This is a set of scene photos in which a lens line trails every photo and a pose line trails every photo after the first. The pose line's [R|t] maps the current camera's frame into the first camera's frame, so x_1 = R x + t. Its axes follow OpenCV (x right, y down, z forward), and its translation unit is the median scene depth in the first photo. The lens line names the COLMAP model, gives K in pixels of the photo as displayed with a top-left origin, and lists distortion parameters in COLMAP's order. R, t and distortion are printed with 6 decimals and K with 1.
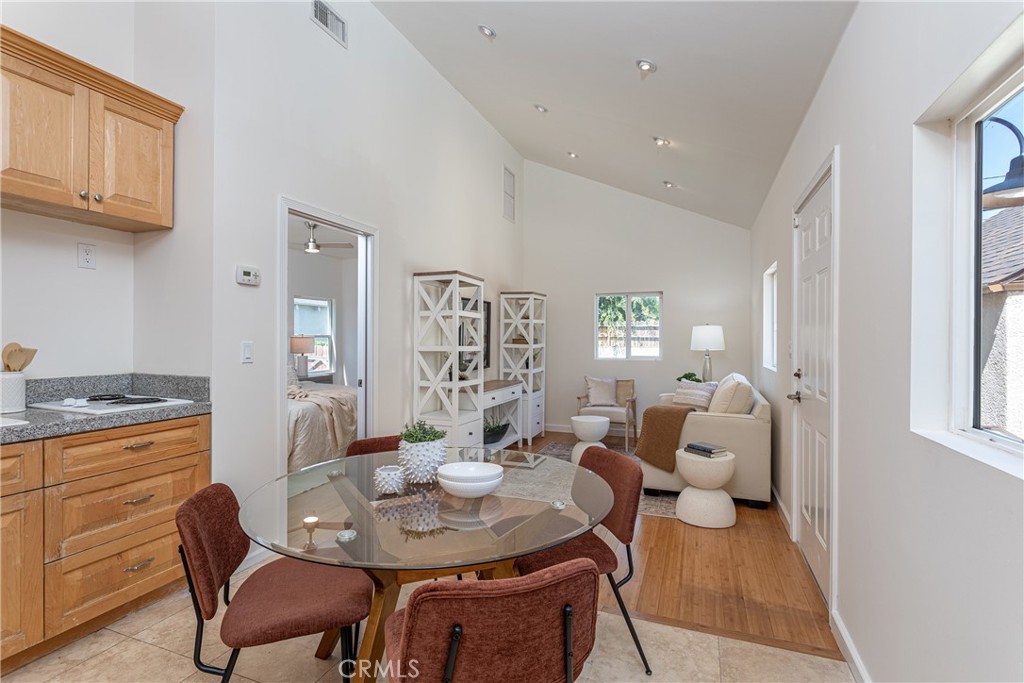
lens RADIAL K [[492.9, 0, 512.7], [0, 492.9, 339.4], [0, 0, 1]] dist [-0.002746, 0.000660]
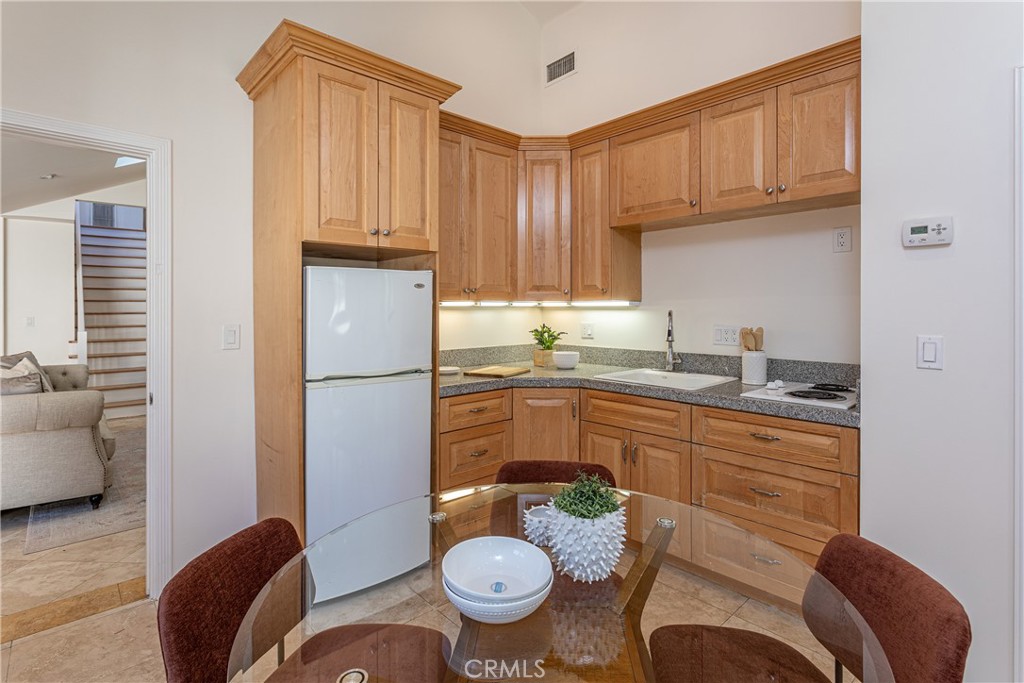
lens RADIAL K [[492.9, 0, 526.0], [0, 492.9, 312.9], [0, 0, 1]] dist [-0.002746, 0.000660]
pose [[-0.435492, 0.006237, -0.900171, 0.313961], [0.000864, 0.999978, 0.006511, -0.035072], [0.900192, 0.002058, -0.435488, 0.967344]]
